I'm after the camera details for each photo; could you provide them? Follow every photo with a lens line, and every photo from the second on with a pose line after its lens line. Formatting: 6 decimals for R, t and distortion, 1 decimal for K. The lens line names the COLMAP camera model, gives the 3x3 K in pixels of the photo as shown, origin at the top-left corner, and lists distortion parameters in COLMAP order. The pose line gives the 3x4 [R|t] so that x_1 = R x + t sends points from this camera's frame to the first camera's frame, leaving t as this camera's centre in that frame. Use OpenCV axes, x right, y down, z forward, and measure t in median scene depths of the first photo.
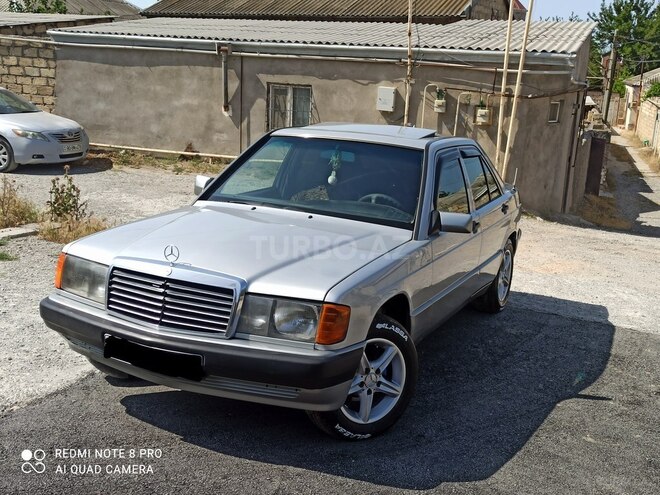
lens RADIAL K [[785.8, 0, 330.0], [0, 785.8, 247.5], [0, 0, 1]] dist [0.055003, -0.023290]
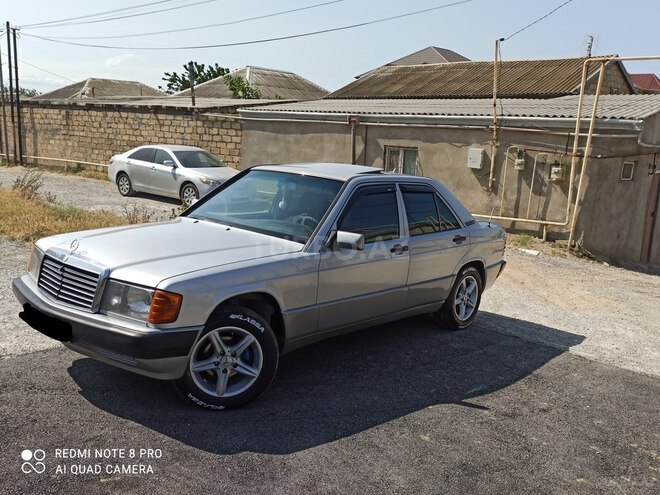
lens RADIAL K [[613.2, 0, 330.0], [0, 613.2, 247.5], [0, 0, 1]] dist [0.041995, -0.006653]
pose [[0.957177, 0.050537, -0.285060, 0.138225], [-0.066755, 0.996640, -0.047461, 0.008554], [0.281703, 0.064458, 0.957334, 0.038709]]
